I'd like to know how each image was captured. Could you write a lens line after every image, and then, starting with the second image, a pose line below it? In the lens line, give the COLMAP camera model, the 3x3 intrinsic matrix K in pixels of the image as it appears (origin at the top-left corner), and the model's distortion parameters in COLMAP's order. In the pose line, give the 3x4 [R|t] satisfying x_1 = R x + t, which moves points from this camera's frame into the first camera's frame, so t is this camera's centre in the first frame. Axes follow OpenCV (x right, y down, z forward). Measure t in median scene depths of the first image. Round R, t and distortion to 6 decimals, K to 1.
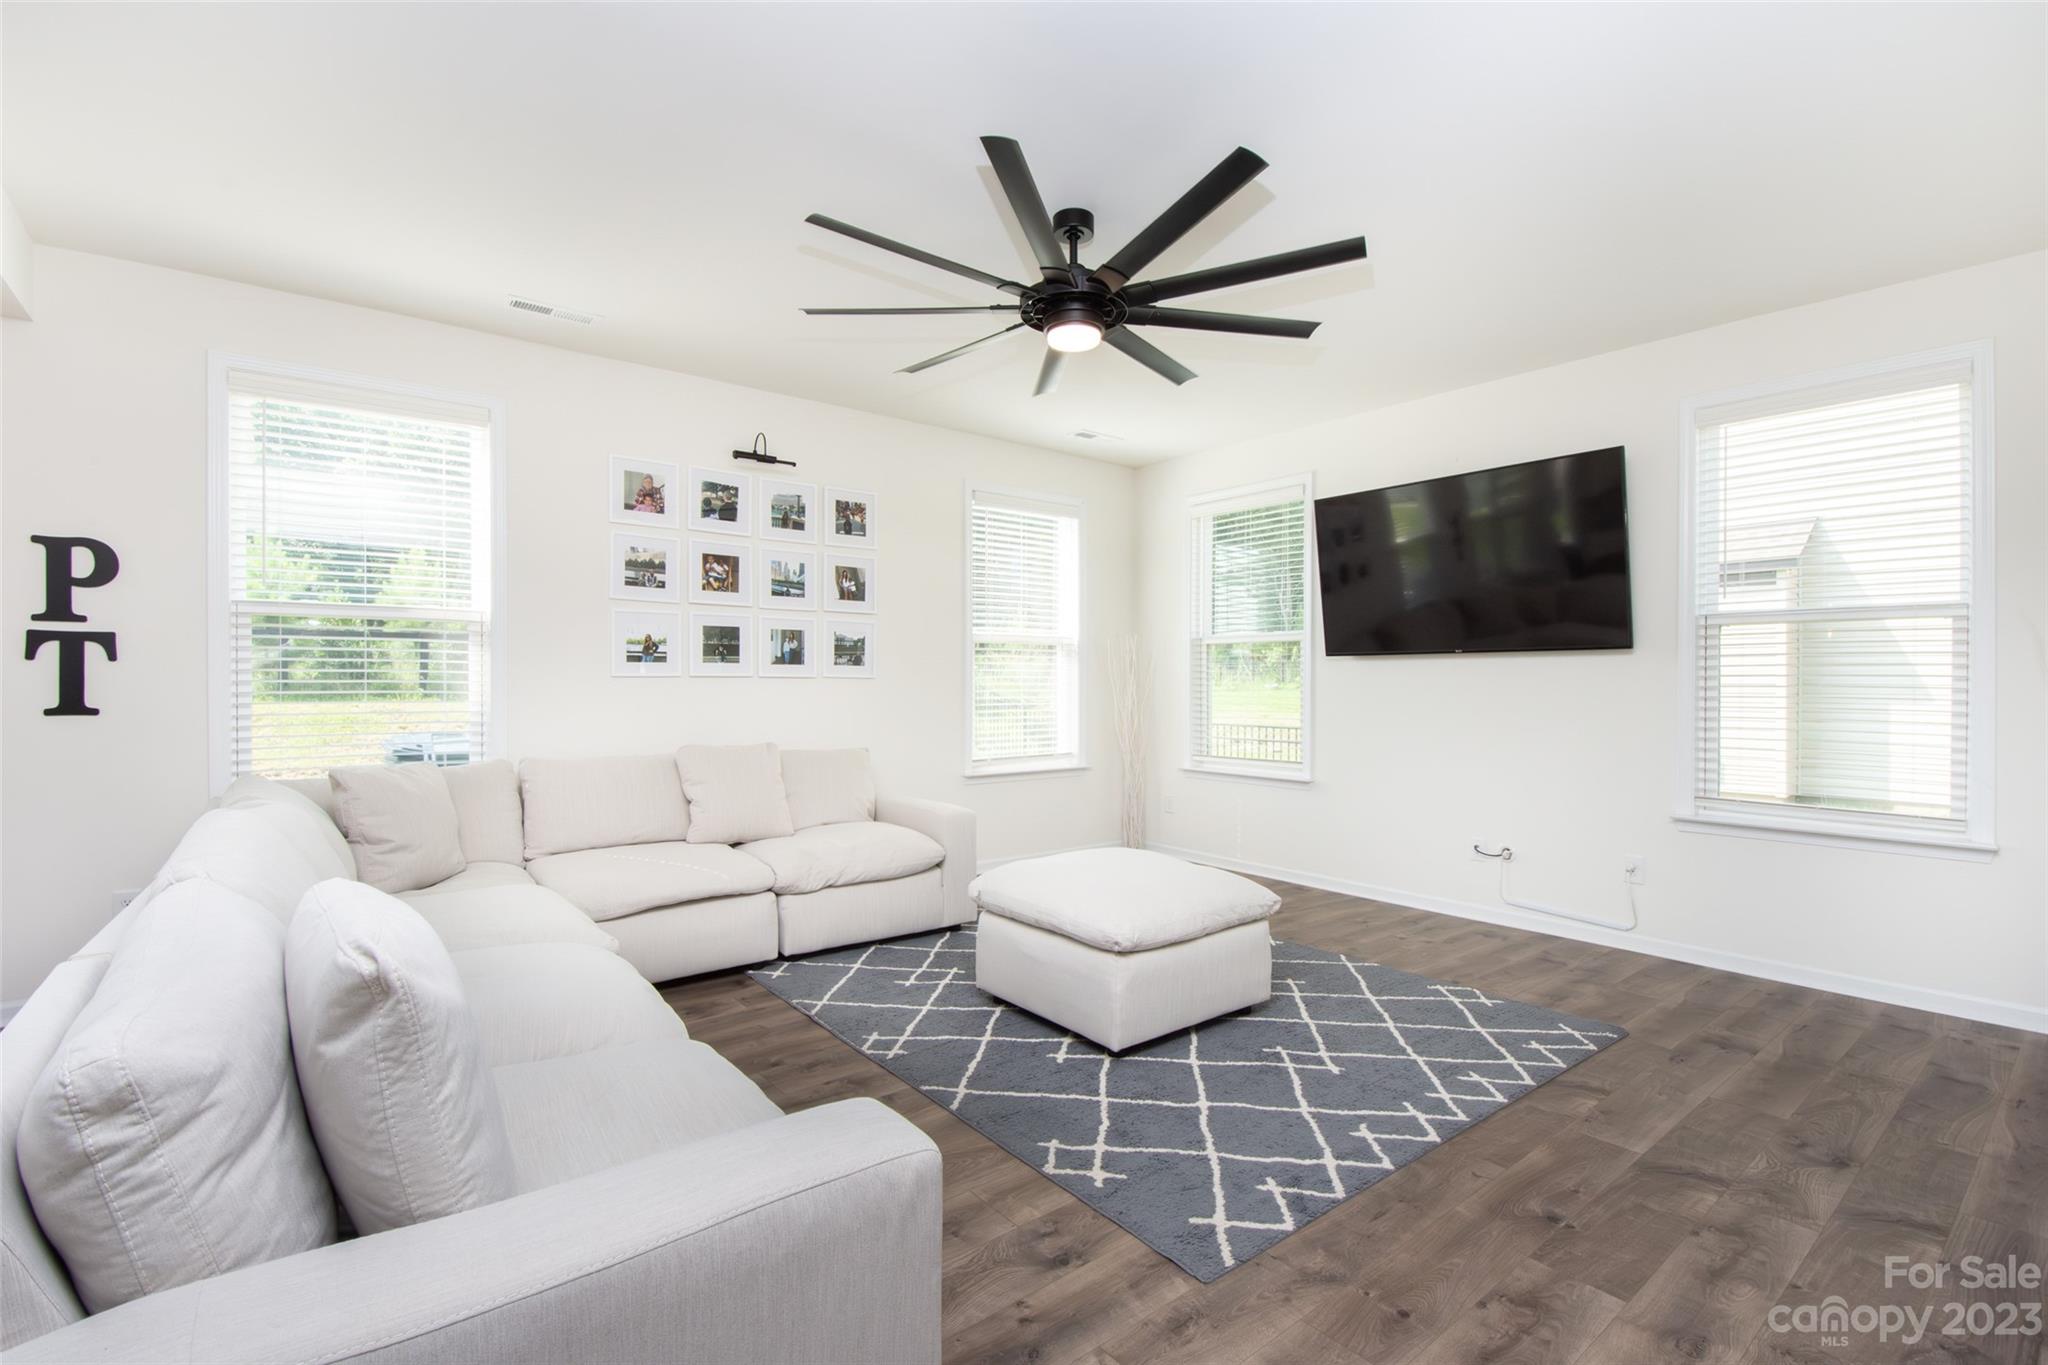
lens RADIAL K [[916.2, 0, 1024.0], [0, 916.2, 682.5], [0, 0, 1]] dist [0.012311, -0.014625]
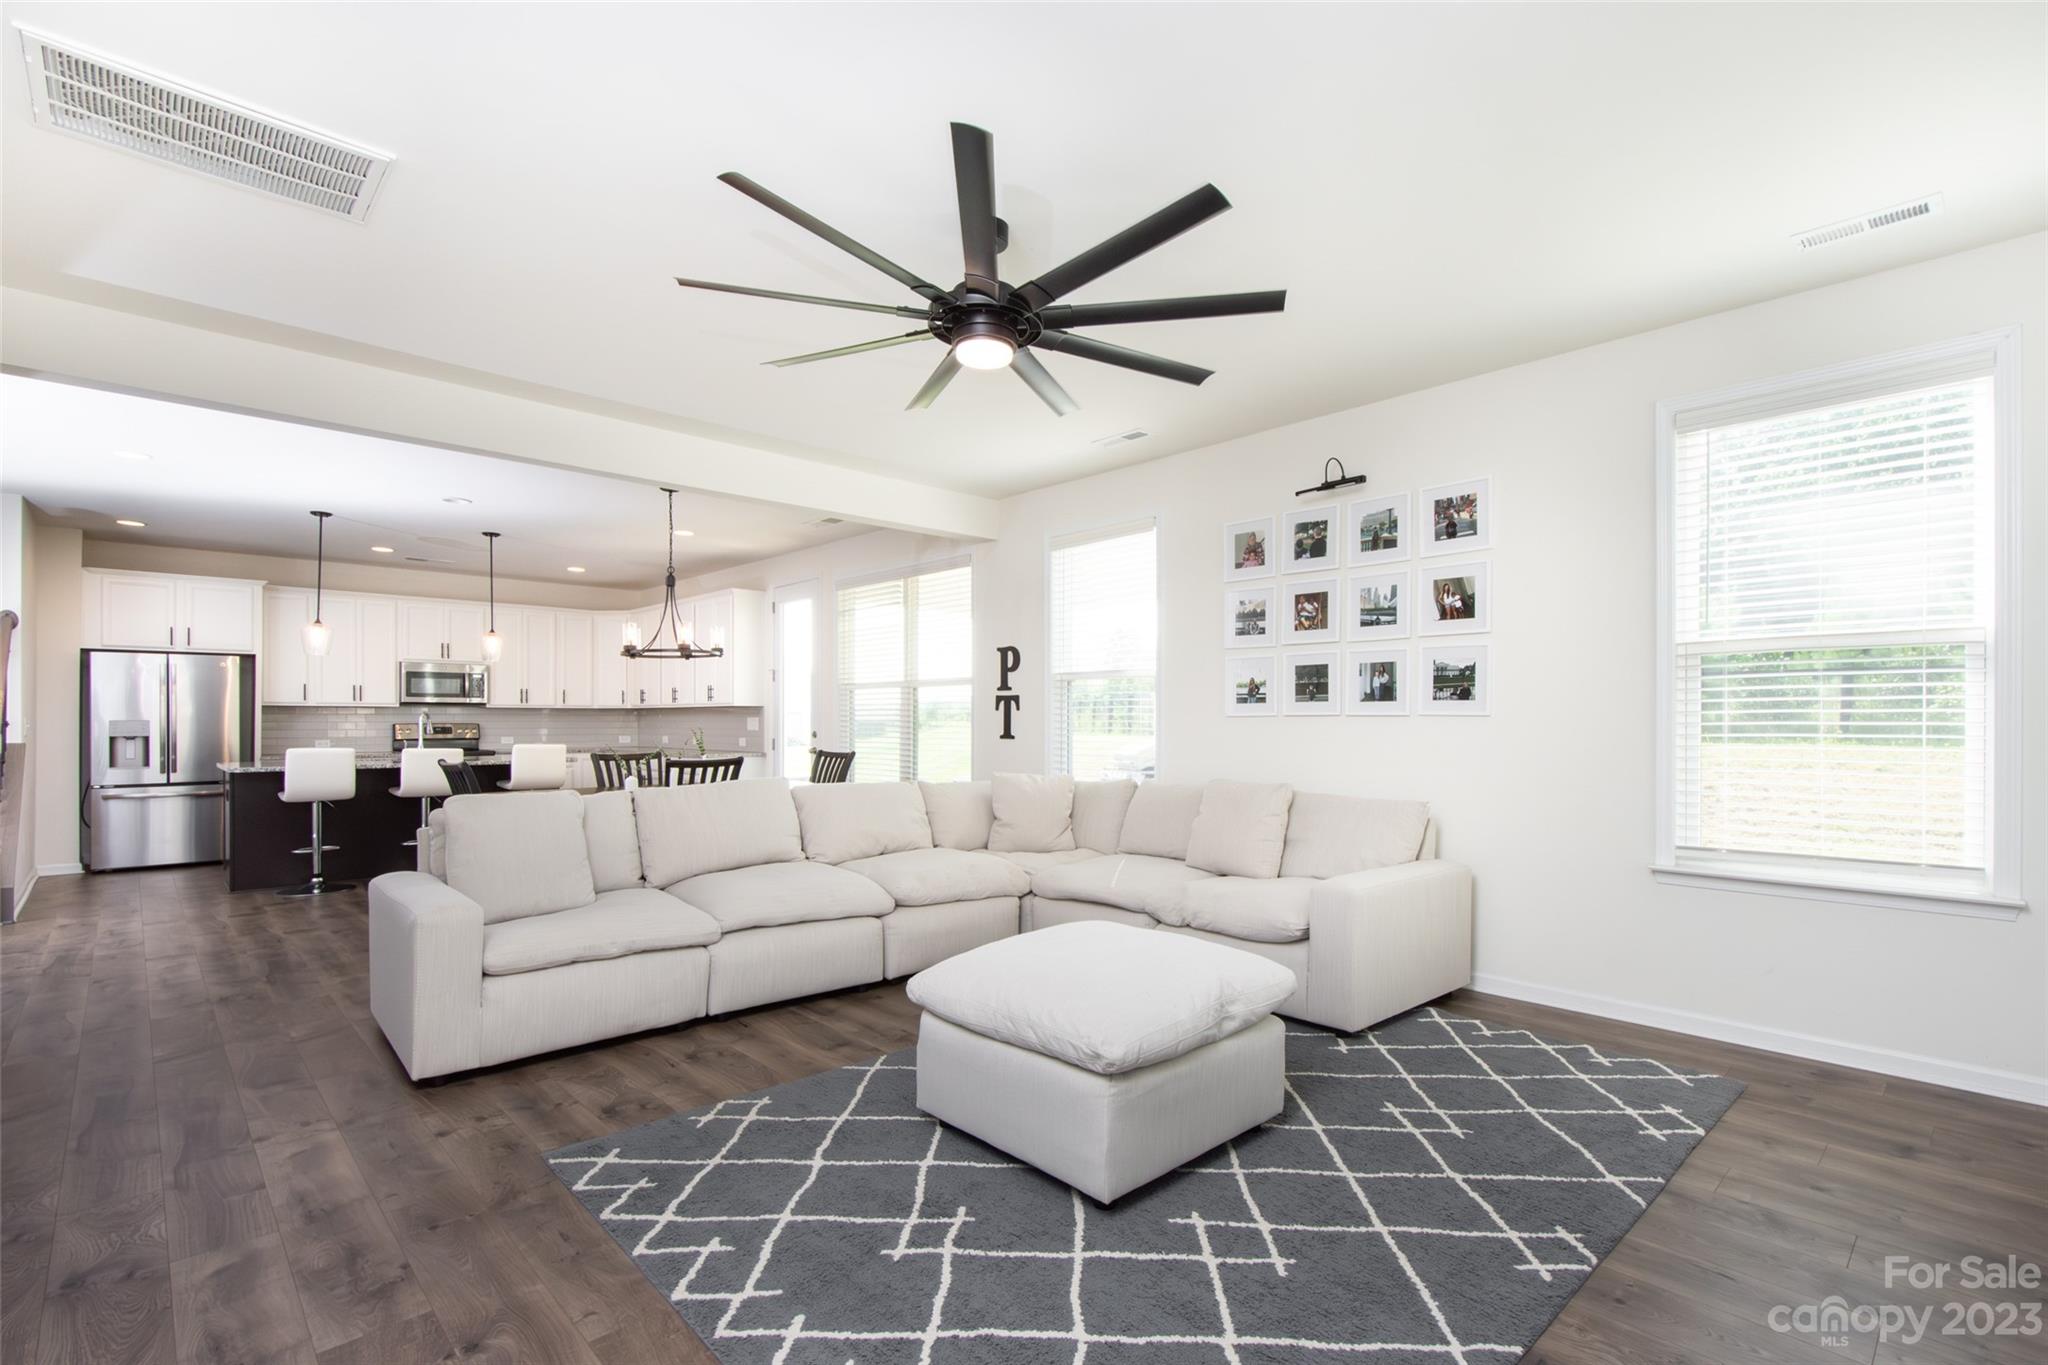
lens RADIAL K [[911.1, 0, 1036.0], [0, 911.1, 719.3], [0, 0, 1]] dist [0.002641, 0.000194]
pose [[0.108870, -0.004311, -0.994047, 0.620108], [-0.000441, 0.999990, -0.004385, 0.002103], [0.994056, 0.000916, 0.108867, 0.599074]]
